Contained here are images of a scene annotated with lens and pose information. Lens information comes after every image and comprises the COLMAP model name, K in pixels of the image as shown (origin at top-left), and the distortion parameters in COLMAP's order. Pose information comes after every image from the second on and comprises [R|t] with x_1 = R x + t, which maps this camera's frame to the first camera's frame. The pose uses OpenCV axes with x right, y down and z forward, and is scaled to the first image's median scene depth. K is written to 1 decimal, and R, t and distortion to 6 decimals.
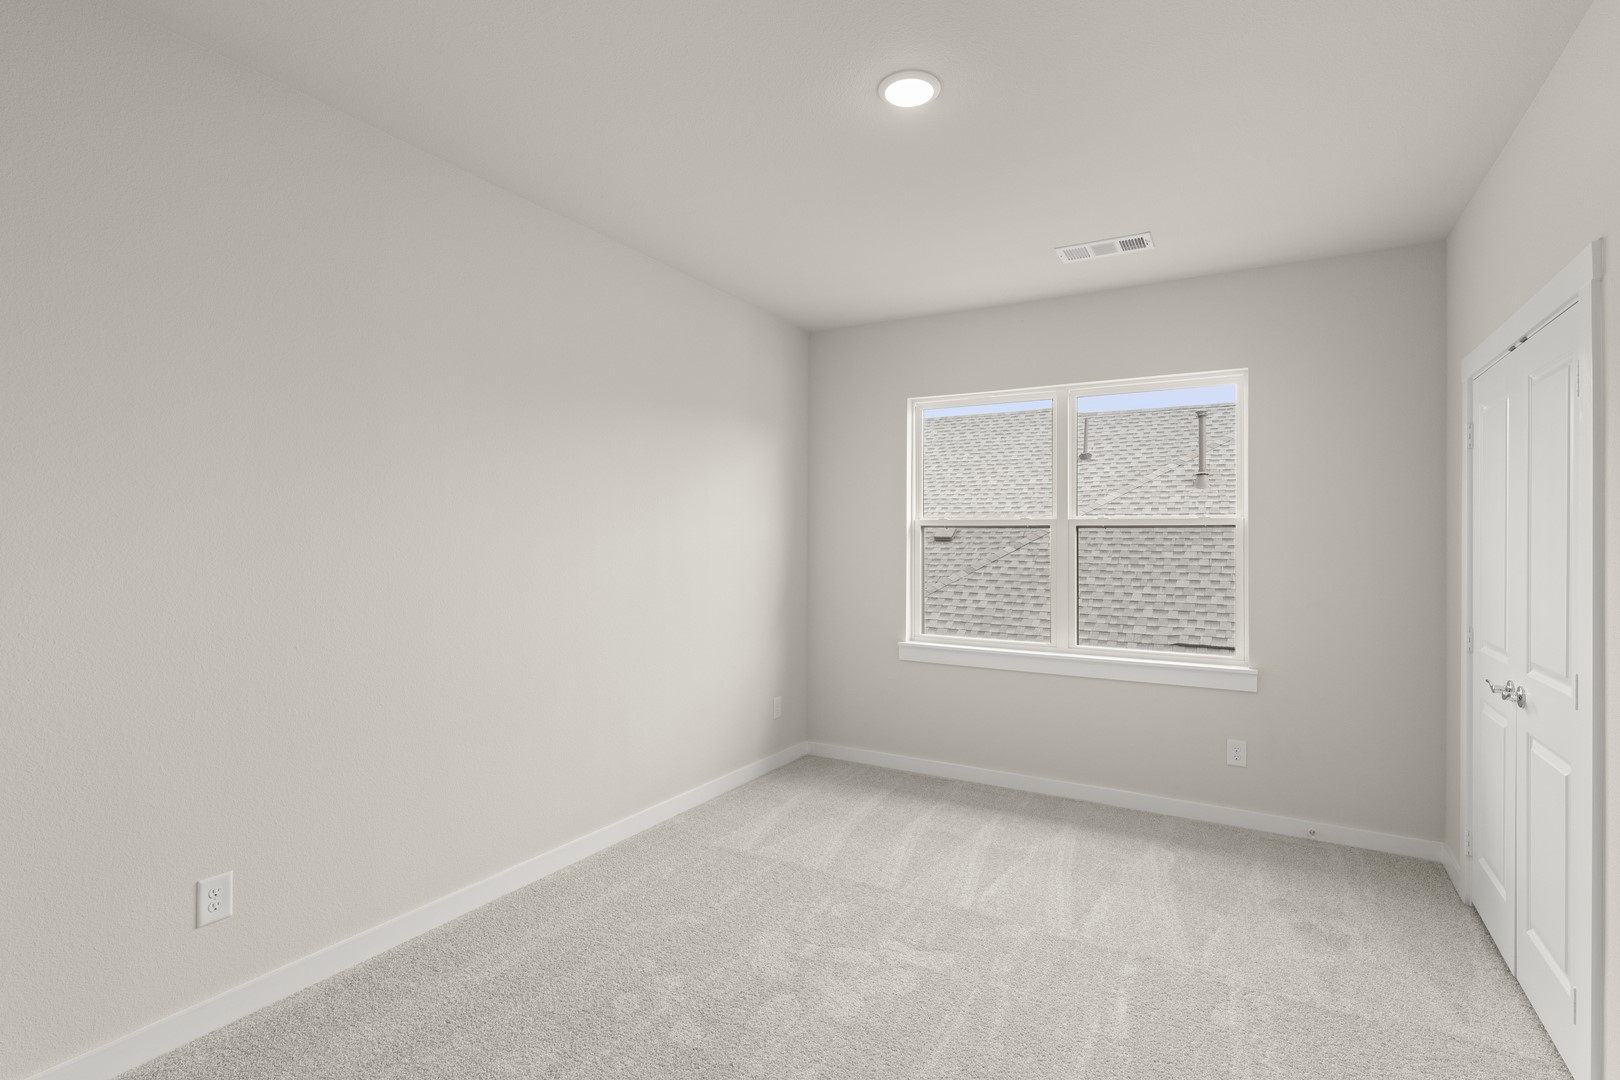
lens RADIAL K [[760.6, 0, 820.4], [0, 760.6, 532.1], [0, 0, 1]] dist [-0.006041, -0.001522]
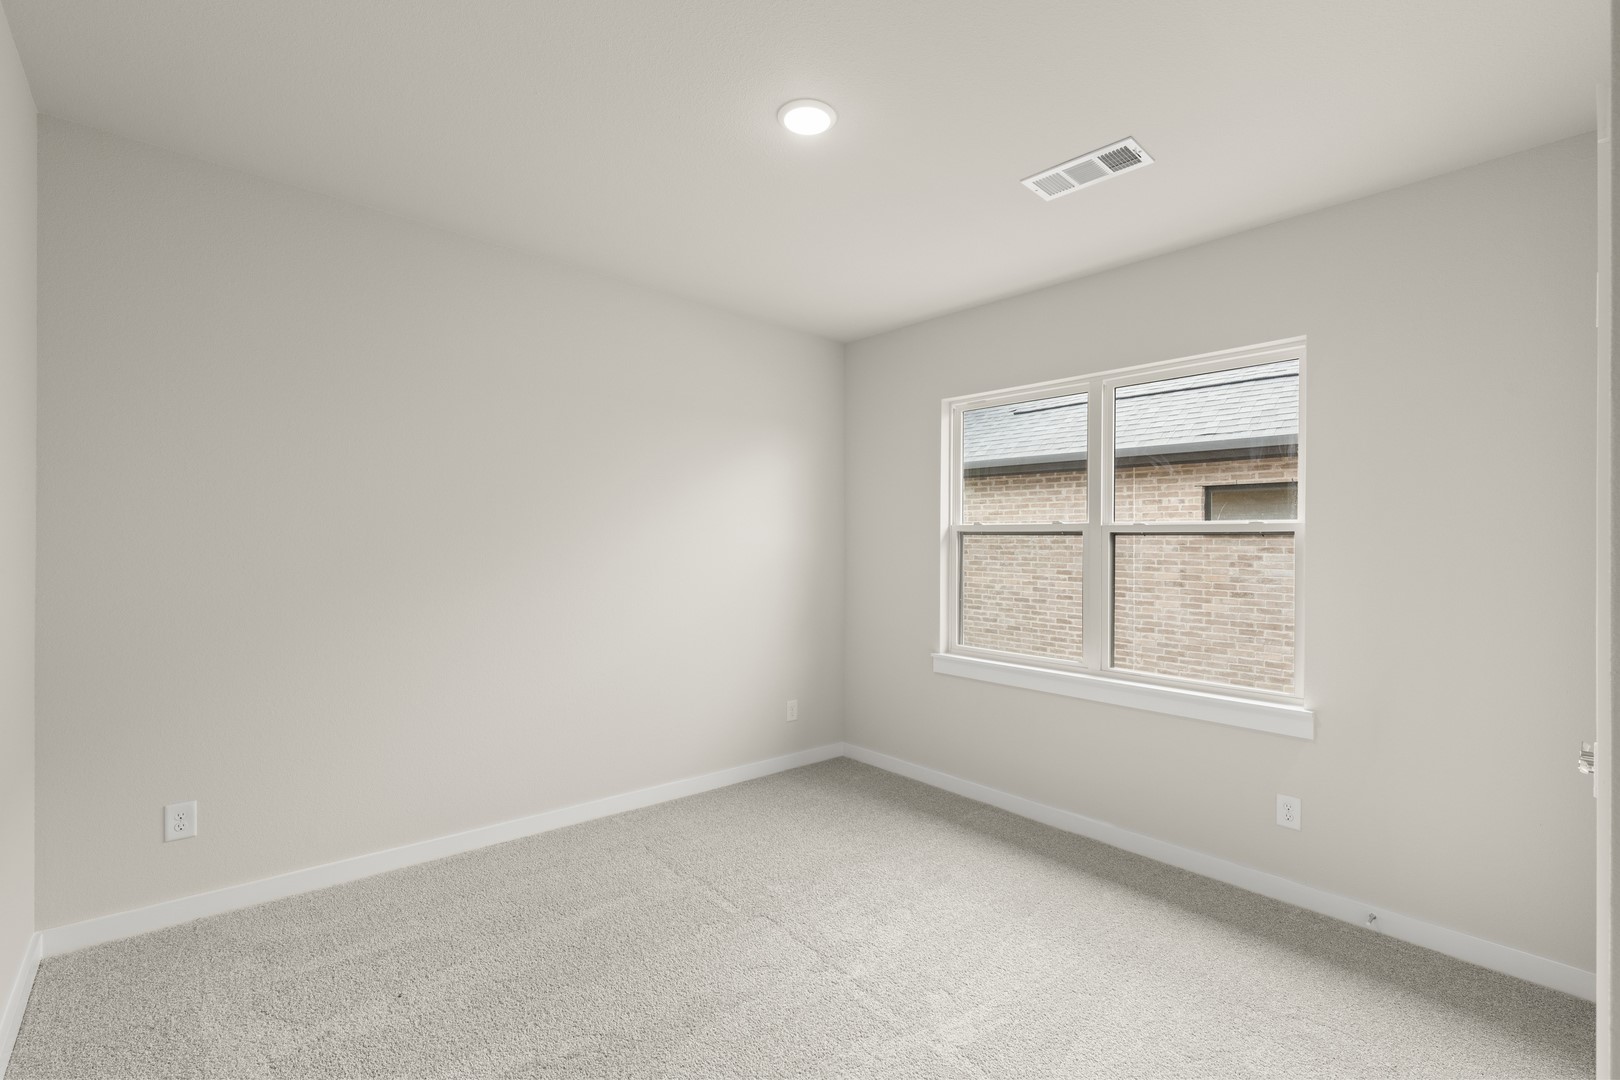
lens RADIAL K [[728.2, 0, 819.0], [0, 728.2, 541.4], [0, 0, 1]] dist [-0.001266, -0.000123]
pose [[0.943006, 0.004204, -0.332750, 0.303507], [-0.002533, 0.999982, 0.005455, -0.001683], [0.332767, -0.004301, 0.942999, 0.090094]]
